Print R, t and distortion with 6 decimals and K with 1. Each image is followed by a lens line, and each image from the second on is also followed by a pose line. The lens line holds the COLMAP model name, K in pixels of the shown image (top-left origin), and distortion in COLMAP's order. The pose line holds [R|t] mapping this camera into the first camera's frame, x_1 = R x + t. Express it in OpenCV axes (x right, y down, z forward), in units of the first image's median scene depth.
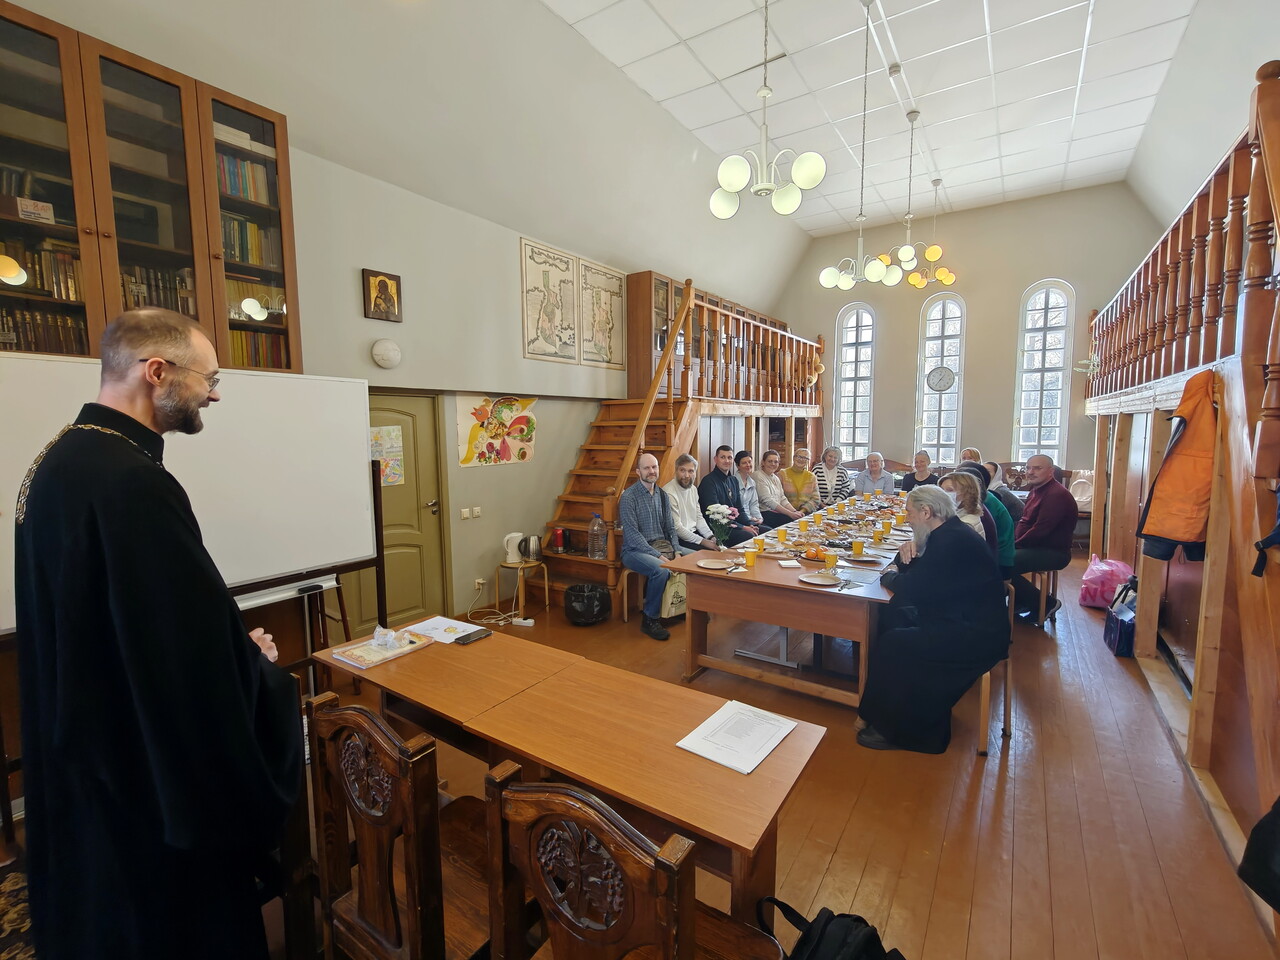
lens RADIAL K [[556.6, 0, 640.0], [0, 556.6, 480.0], [0, 0, 1]] dist [0.000999, -0.000201]
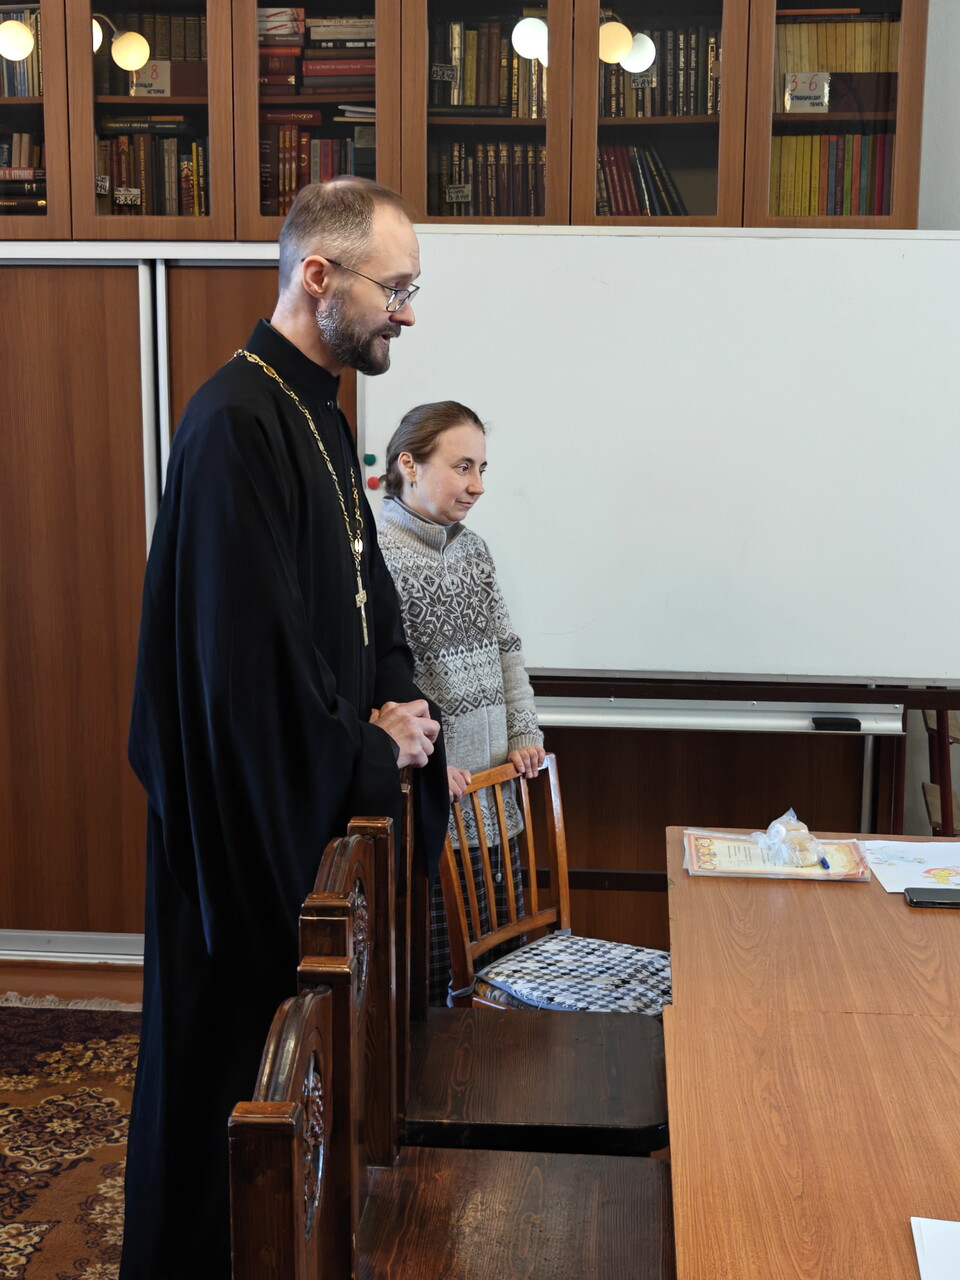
lens RADIAL K [[1725.3, 0, 480.0], [0, 1725.3, 640.0], [0, 0, 1]] dist [0.216527, -0.964894]
pose [[0.488860, 0.161904, -0.857206, 0.424604], [-0.094998, 0.986663, 0.132179, -0.024628], [0.867174, 0.016816, 0.497721, 0.062618]]
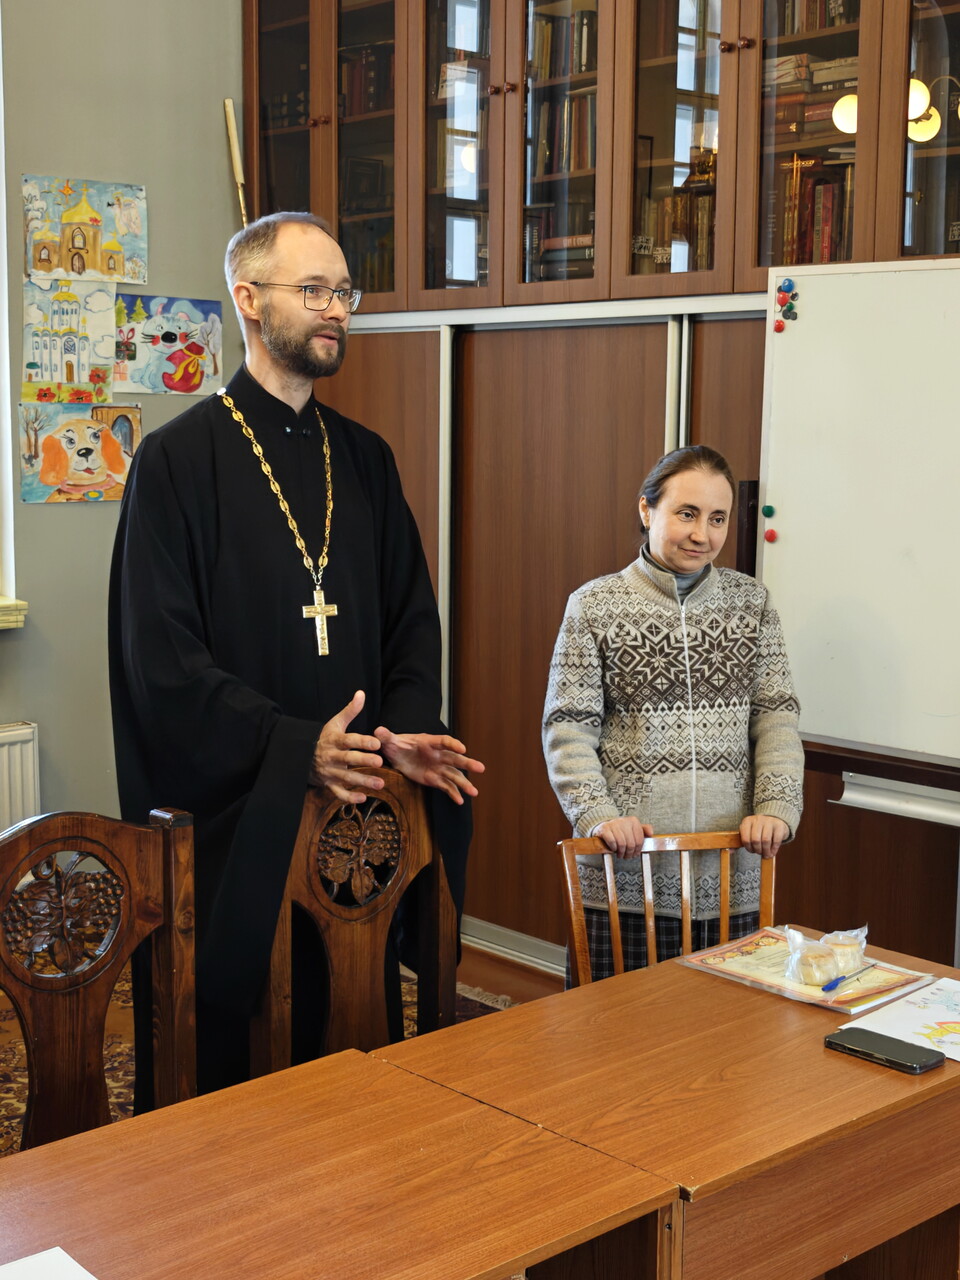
lens RADIAL K [[1772.5, 0, 480.0], [0, 1772.5, 640.0], [0, 0, 1]] dist [-0.011705, -0.053321]
pose [[-0.209732, 0.132074, -0.968798, 0.523769], [-0.097551, 0.983065, 0.155137, -0.064225], [0.972880, 0.127044, -0.193297, 0.694715]]
